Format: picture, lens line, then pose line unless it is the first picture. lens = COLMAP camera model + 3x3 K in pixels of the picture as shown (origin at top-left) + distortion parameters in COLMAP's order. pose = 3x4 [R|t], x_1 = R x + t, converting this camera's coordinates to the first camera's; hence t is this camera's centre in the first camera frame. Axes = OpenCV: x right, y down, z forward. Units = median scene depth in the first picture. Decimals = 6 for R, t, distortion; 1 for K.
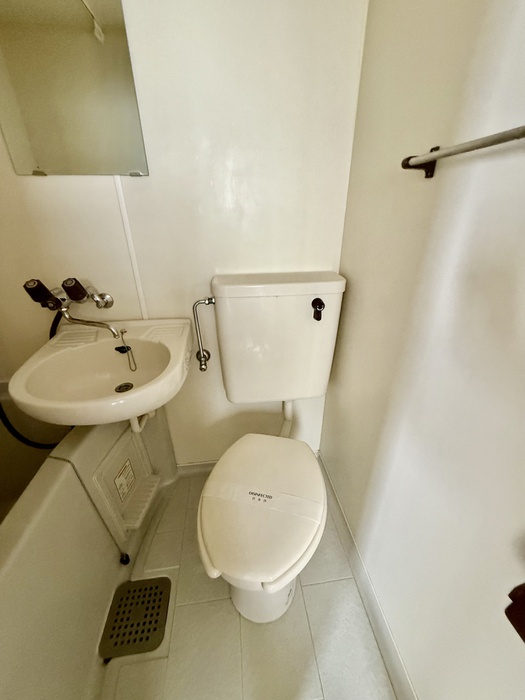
lens RADIAL K [[279.7, 0, 264.9], [0, 279.7, 347.9], [0, 0, 1]] dist [-0.000387, 0.000023]
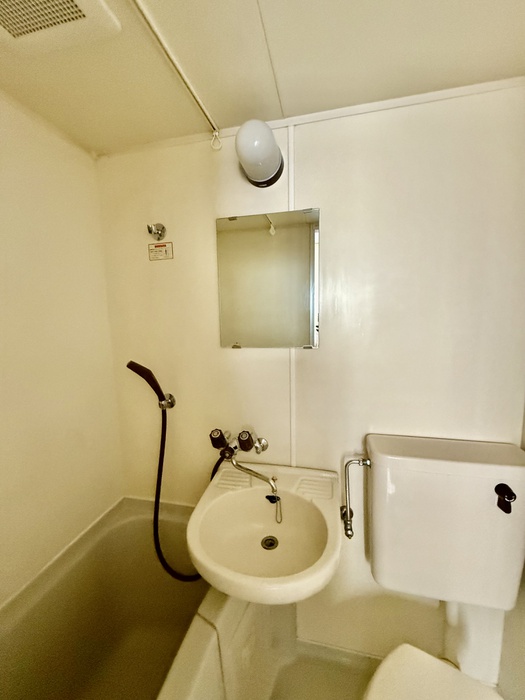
lens RADIAL K [[279.7, 0, 263.2], [0, 279.7, 348.9], [0, 0, 1]] dist [-0.000387, 0.000023]
pose [[0.939893, 0.028037, -0.340316, -0.206485], [-0.135006, 0.945933, -0.294932, -0.208136], [0.313647, 0.323149, 0.892861, -0.106109]]
